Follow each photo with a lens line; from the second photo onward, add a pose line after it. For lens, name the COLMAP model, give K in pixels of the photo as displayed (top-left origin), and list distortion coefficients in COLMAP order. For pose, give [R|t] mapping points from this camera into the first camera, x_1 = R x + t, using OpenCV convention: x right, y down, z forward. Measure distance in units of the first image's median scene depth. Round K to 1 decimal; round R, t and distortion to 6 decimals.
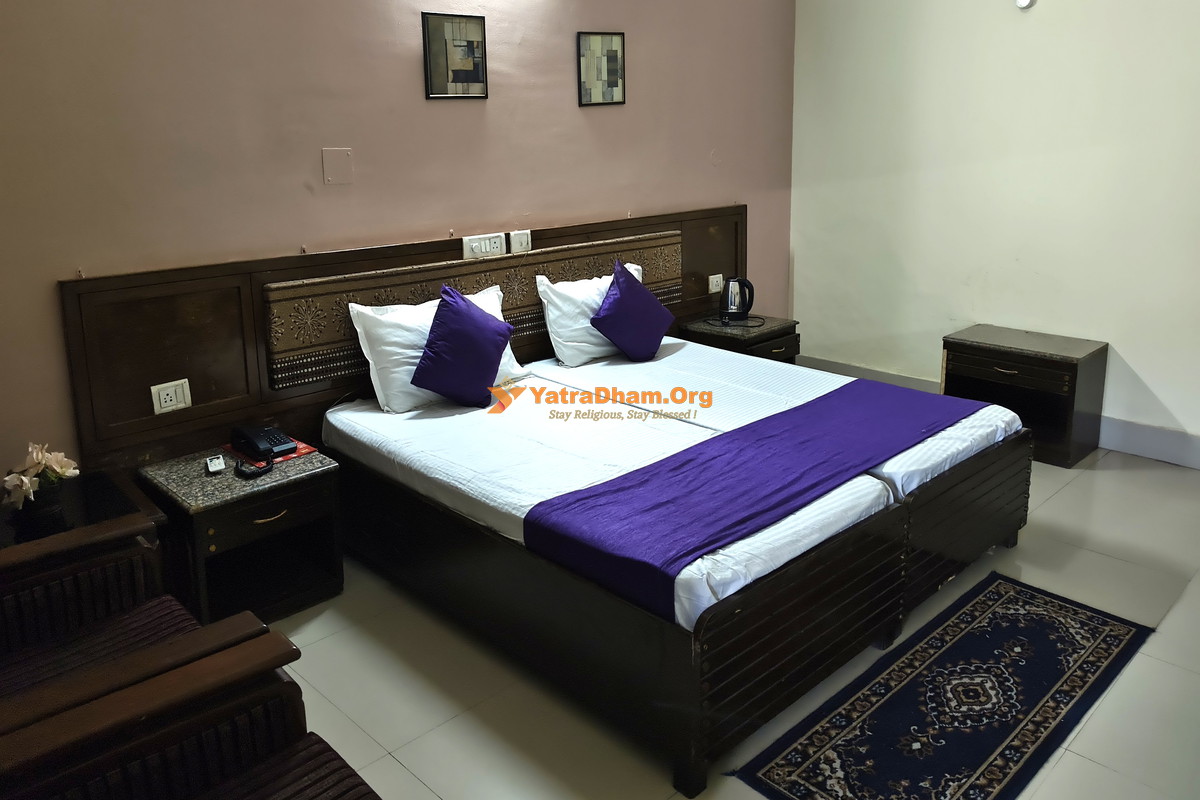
lens RADIAL K [[946.1, 0, 600.2], [0, 946.1, 347.0], [0, 0, 1]] dist [0.119565, -0.234352]
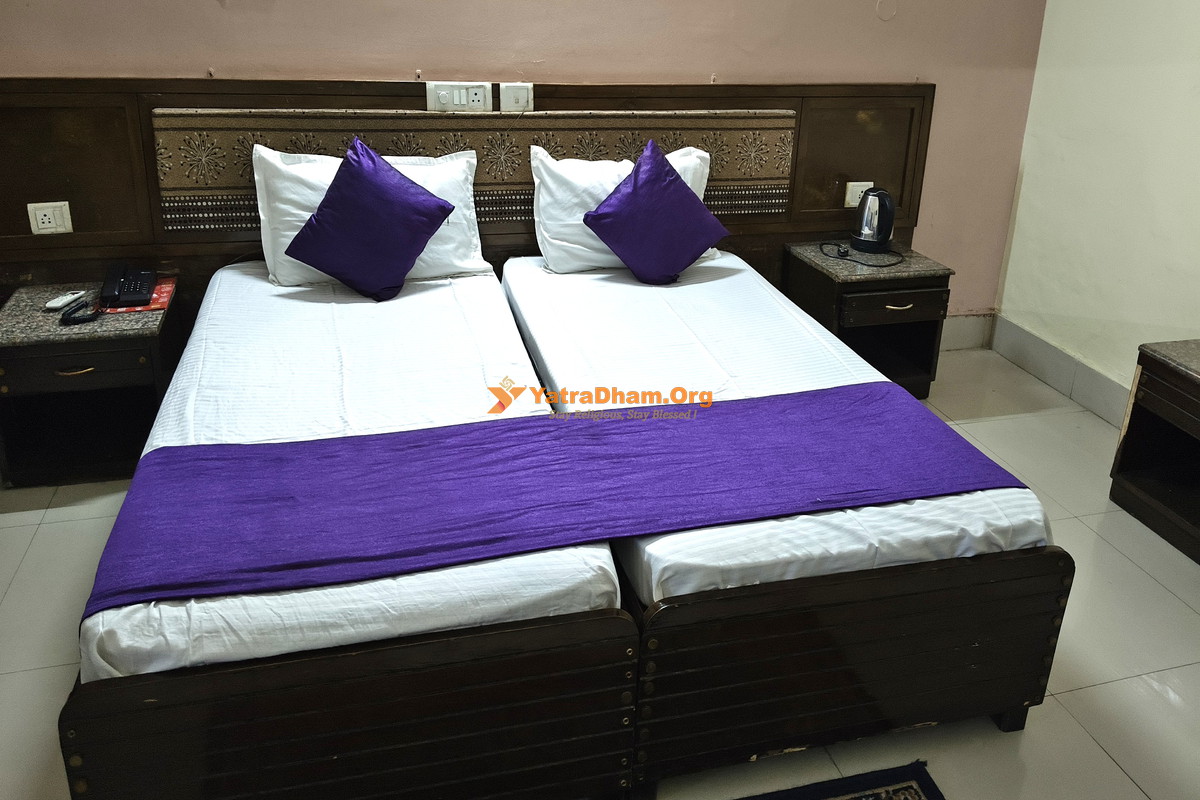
lens RADIAL K [[946.1, 0, 600.2], [0, 946.1, 347.0], [0, 0, 1]] dist [0.119565, -0.234352]
pose [[0.864858, 0.233575, -0.444368, 0.376075], [-0.165378, 0.968318, 0.187113, -0.073839], [0.473995, -0.088338, 0.876085, 0.353747]]
